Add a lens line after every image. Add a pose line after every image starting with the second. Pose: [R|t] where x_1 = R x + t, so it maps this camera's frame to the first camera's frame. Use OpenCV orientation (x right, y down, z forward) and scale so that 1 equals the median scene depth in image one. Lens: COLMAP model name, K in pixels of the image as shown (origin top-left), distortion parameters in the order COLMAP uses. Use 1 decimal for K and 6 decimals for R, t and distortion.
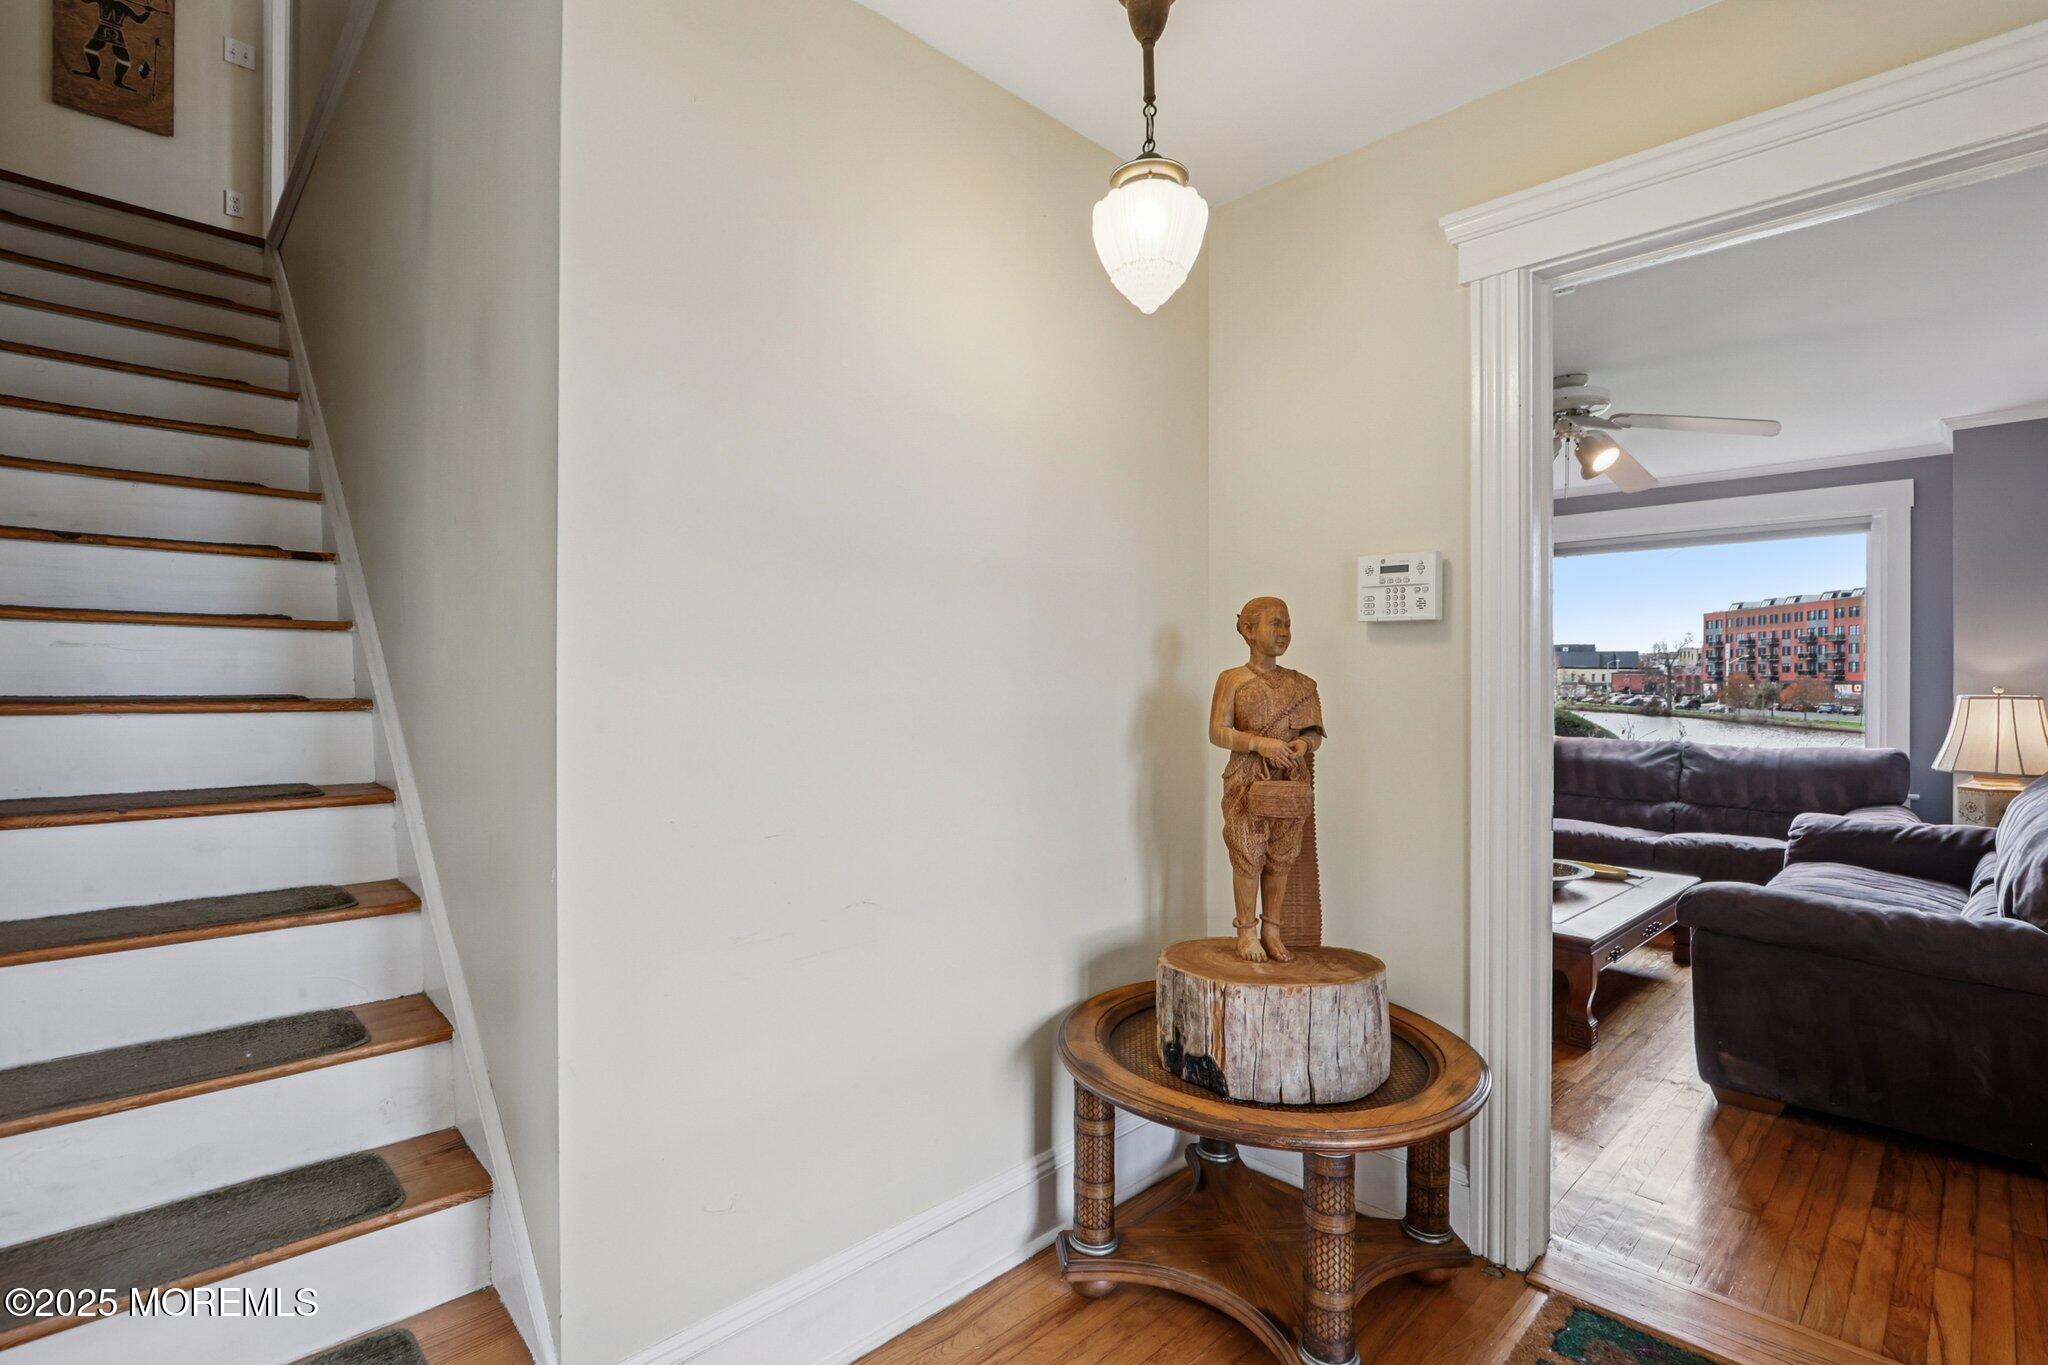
lens RADIAL K [[954.0, 0, 1012.3], [0, 954.0, 678.9], [0, 0, 1]] dist [-0.015965, 0.002983]
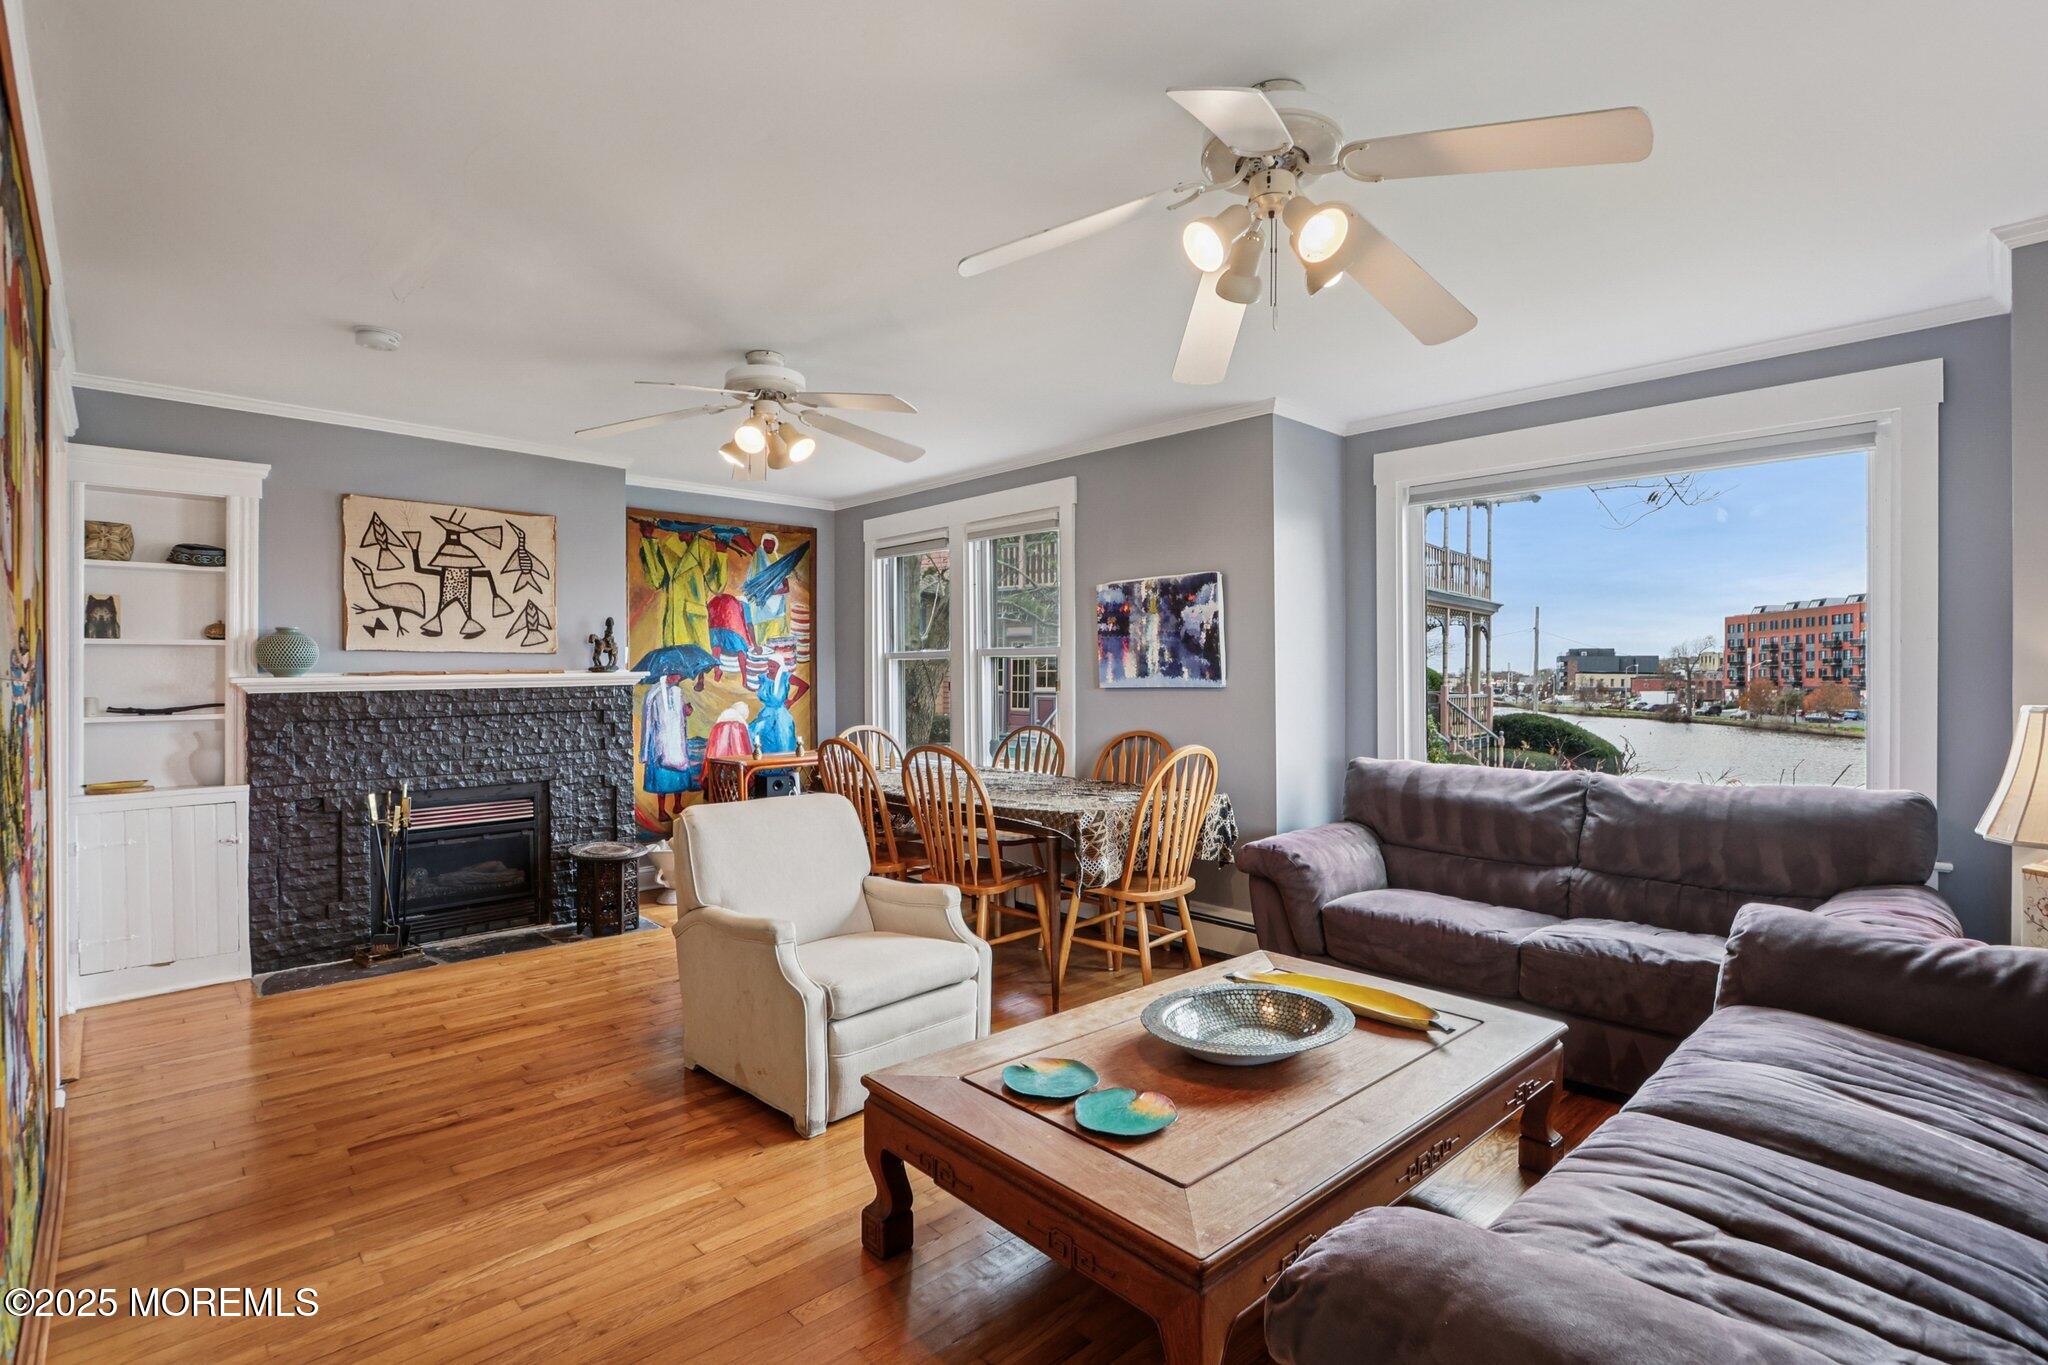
lens RADIAL K [[954.0, 0, 1017.6], [0, 954.0, 680.3], [0, 0, 1]] dist [-0.015965, 0.002983]
pose [[0.999911, 0.003220, -0.012949, 0.648272], [-0.003244, 0.999993, -0.001827, 0.007039], [0.012943, 0.001869, 0.999914, 0.679605]]
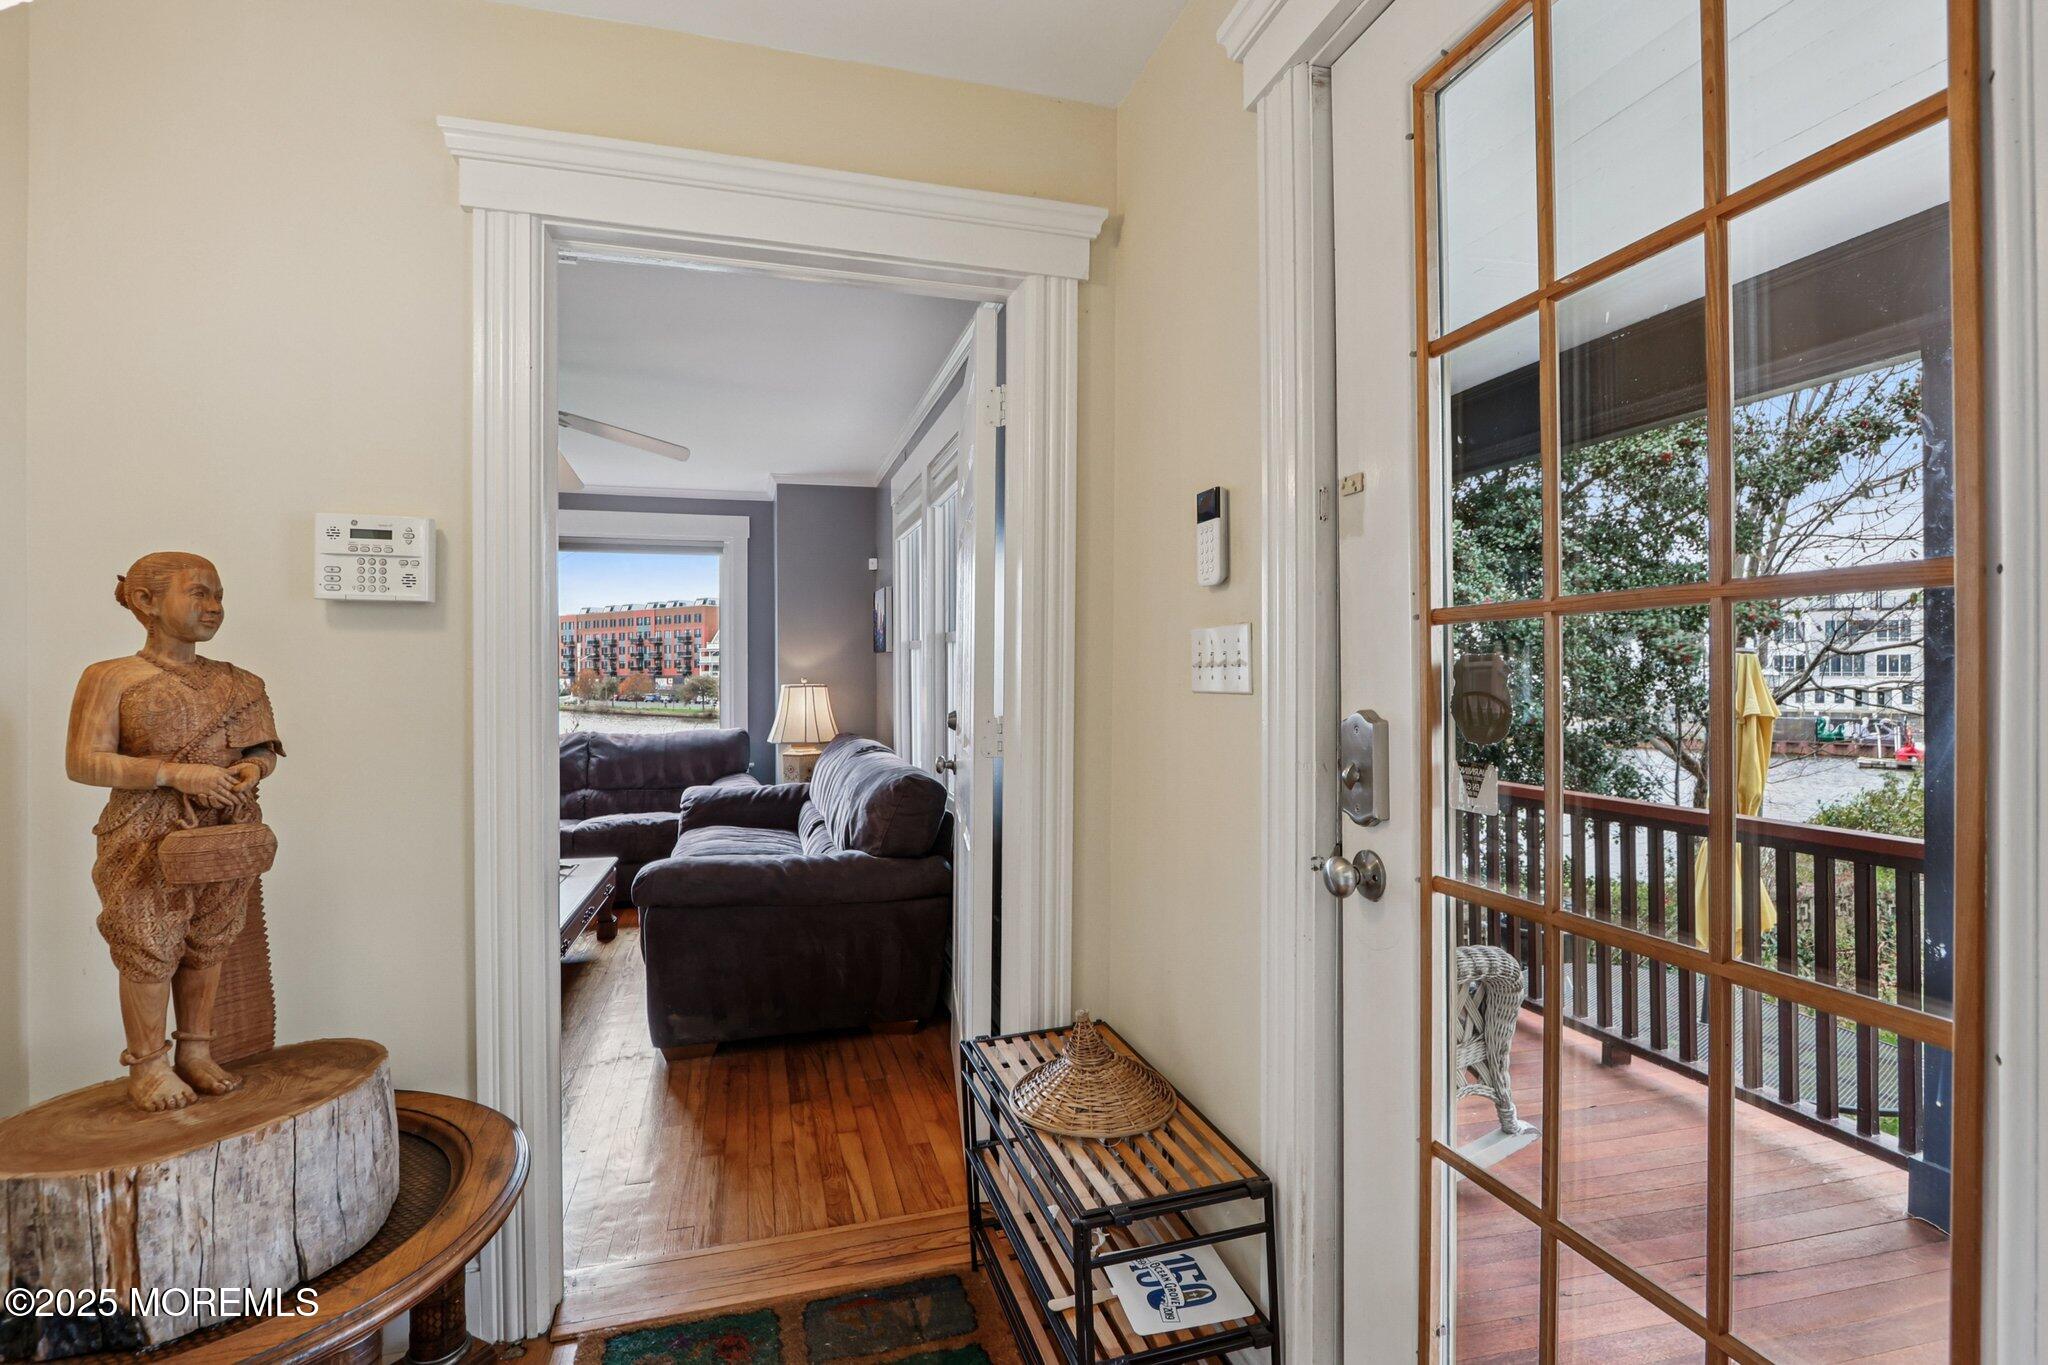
lens RADIAL K [[954.0, 0, 1007.3], [0, 954.0, 671.9], [0, 0, 1]] dist [-0.015965, 0.002983]
pose [[0.478188, -0.003652, 0.878250, -0.027154], [0.006827, 0.999977, 0.000441, 0.000931], [-0.878231, 0.005785, 0.478202, 0.135950]]
